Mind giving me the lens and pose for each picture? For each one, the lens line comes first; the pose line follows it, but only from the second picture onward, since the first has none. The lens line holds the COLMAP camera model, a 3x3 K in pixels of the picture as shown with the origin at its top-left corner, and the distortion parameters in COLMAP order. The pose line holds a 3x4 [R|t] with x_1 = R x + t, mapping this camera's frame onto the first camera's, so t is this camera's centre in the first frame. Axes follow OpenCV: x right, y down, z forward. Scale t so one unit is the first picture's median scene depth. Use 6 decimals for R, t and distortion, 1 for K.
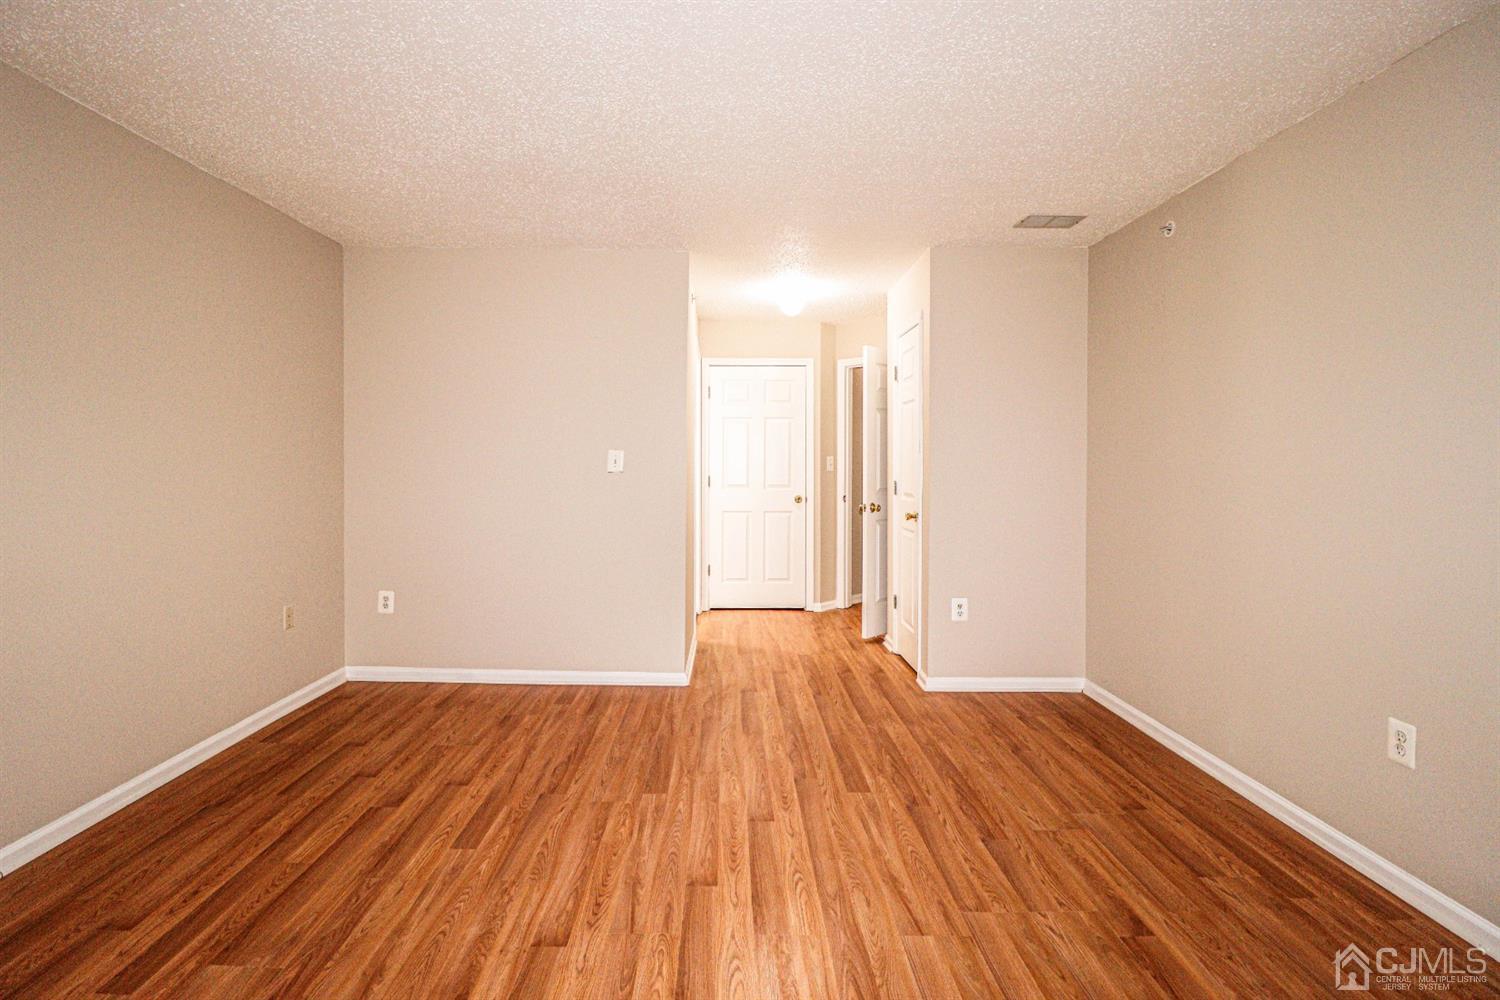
lens RADIAL K [[707.2, 0, 745.4], [0, 707.2, 472.2], [0, 0, 1]] dist [-0.000508, -0.010776]
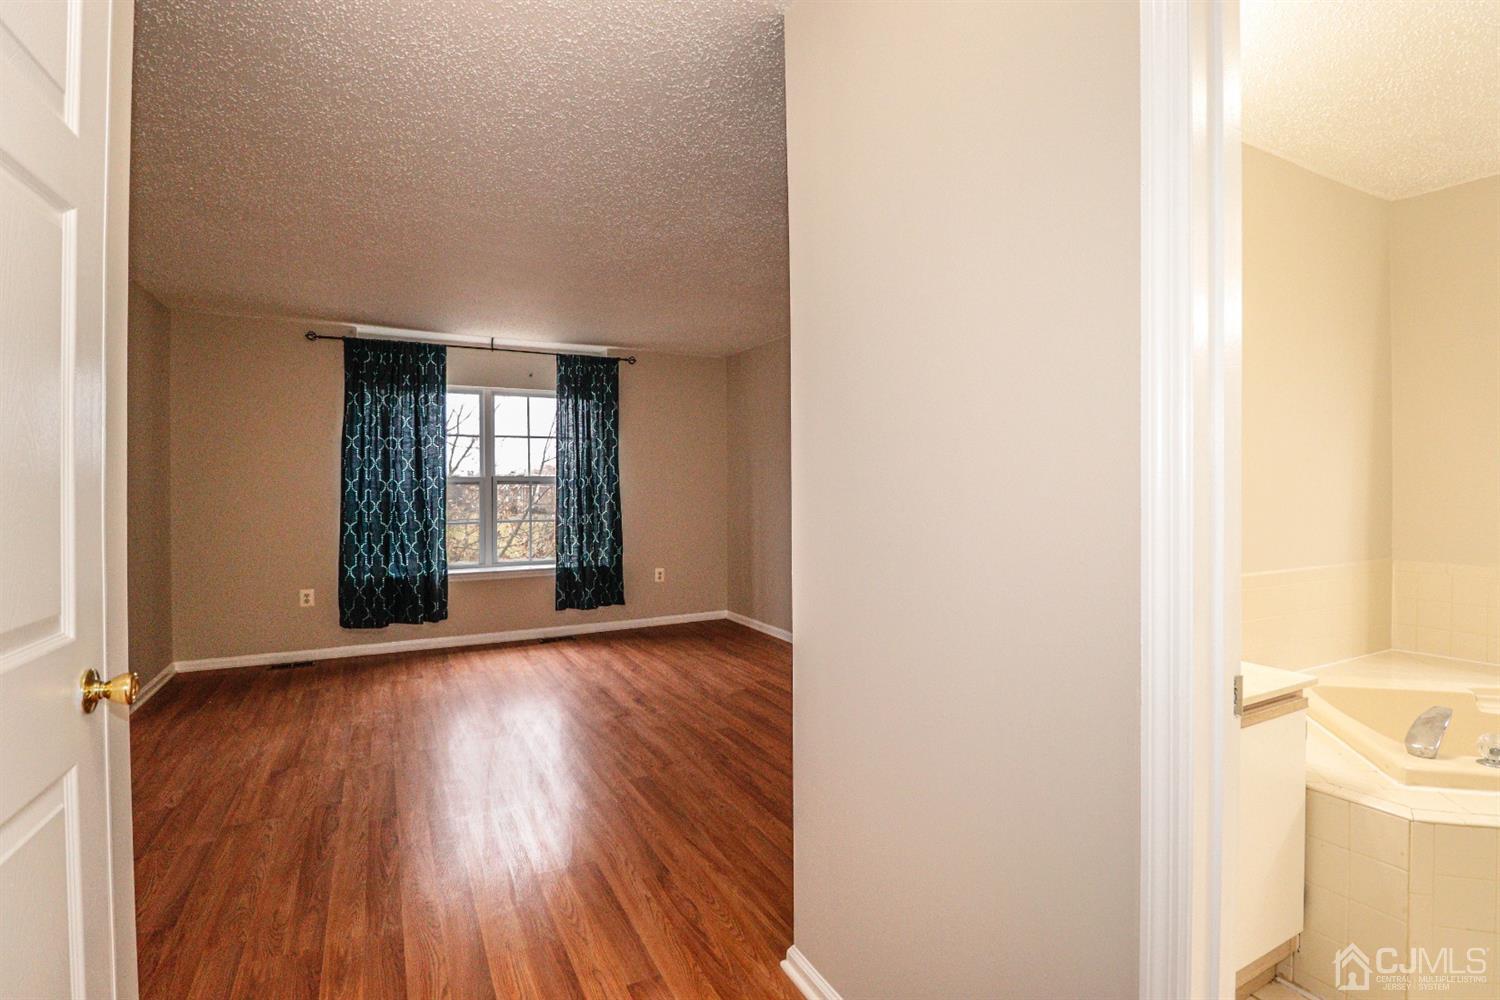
lens RADIAL K [[719.7, 0, 743.3], [0, 719.7, 491.0], [0, 0, 1]] dist [-0.001482, -0.010422]
pose [[-0.903041, 0.003462, -0.429539, 0.265206], [-0.003774, 0.999865, 0.015992, -0.027885], [0.429537, 0.016063, -0.902906, 2.623207]]
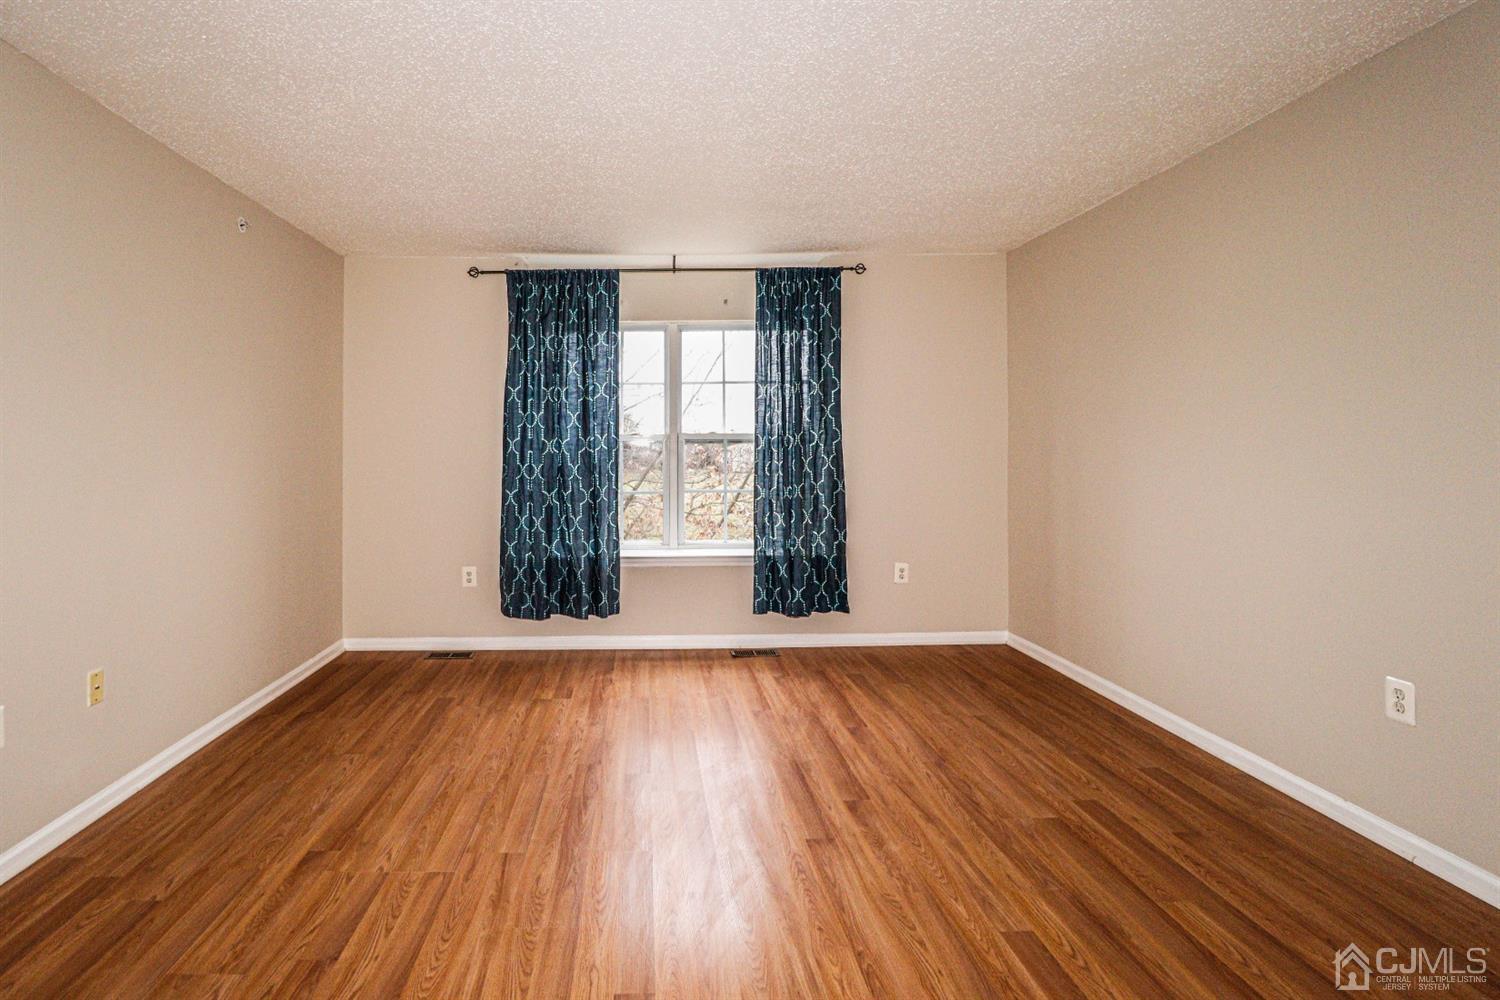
lens RADIAL K [[736.1, 0, 648.6], [0, 736.1, 447.4], [0, 0, 1]] dist [-0.001078, -0.000495]
pose [[-0.999836, 0.003262, 0.017813, -0.005257], [0.003471, 0.999926, 0.011689, -0.021404], [-0.017774, 0.011749, -0.999773, 1.934404]]
